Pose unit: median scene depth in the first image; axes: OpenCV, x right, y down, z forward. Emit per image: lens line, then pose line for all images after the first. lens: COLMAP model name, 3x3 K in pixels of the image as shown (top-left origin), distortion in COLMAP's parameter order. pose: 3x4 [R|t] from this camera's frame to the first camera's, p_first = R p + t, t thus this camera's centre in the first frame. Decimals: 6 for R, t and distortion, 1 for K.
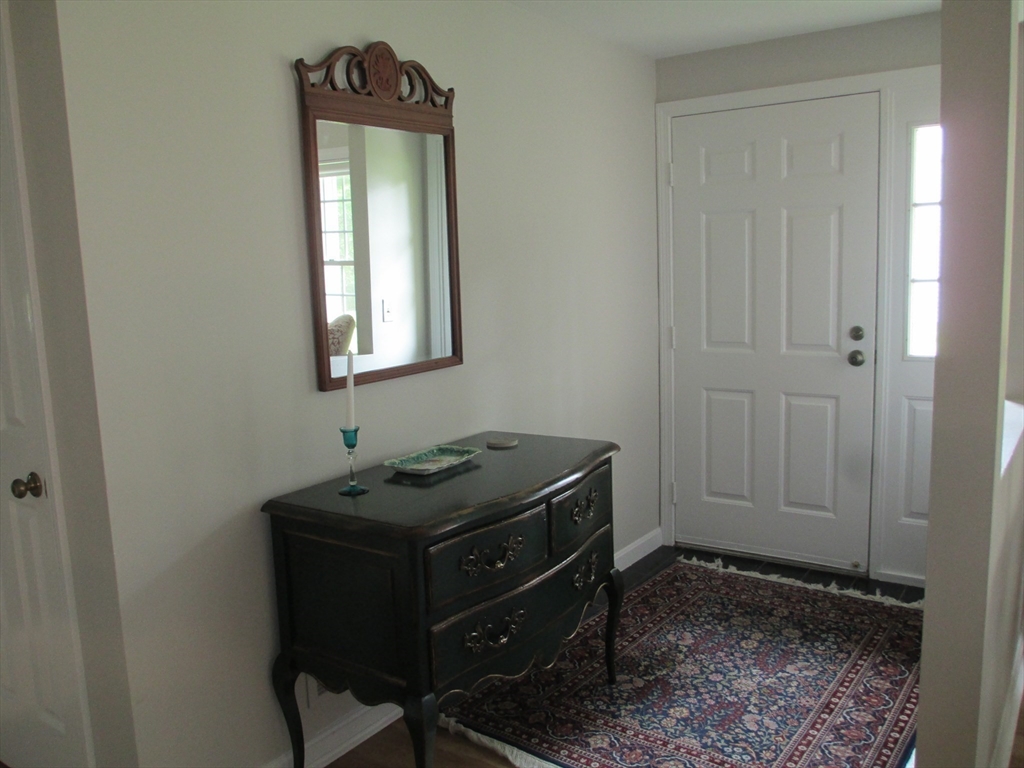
lens RADIAL K [[858.9, 0, 516.2], [0, 858.9, 387.7], [0, 0, 1]] dist [-0.060293, 0.018645]
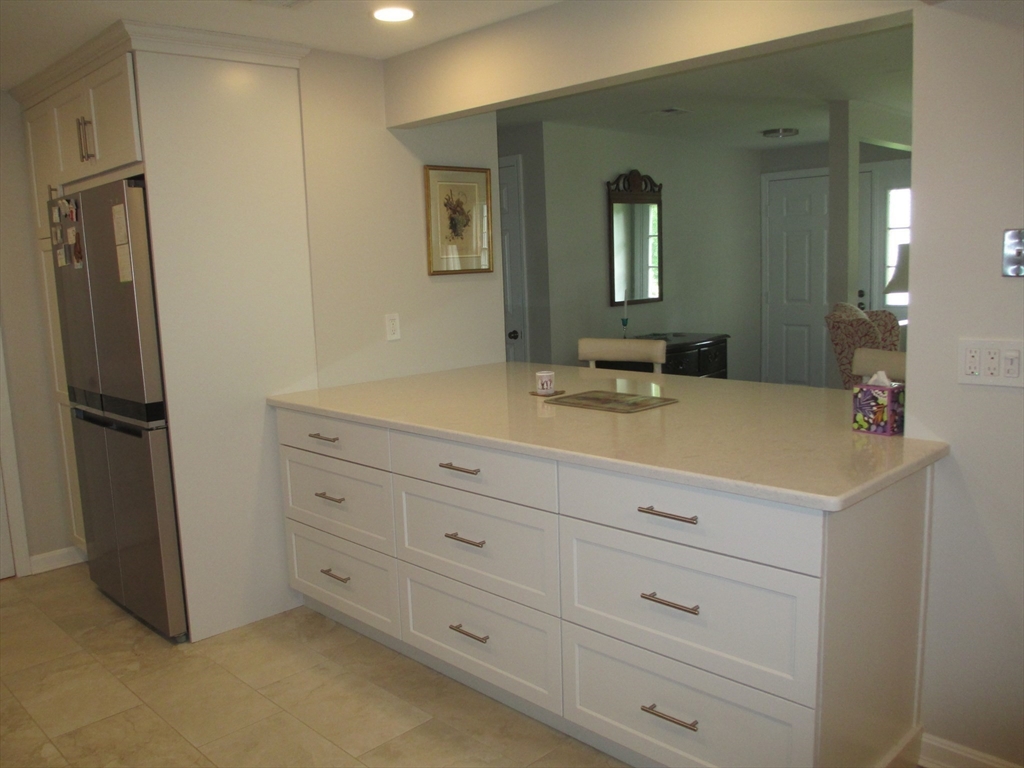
lens RADIAL K [[858.9, 0, 516.2], [0, 858.9, 387.7], [0, 0, 1]] dist [-0.060293, 0.018645]
pose [[0.984226, 0.024963, -0.175144, -0.044758], [-0.023991, 0.999683, 0.007667, 0.218608], [0.175280, -0.003344, 0.984513, -1.488684]]
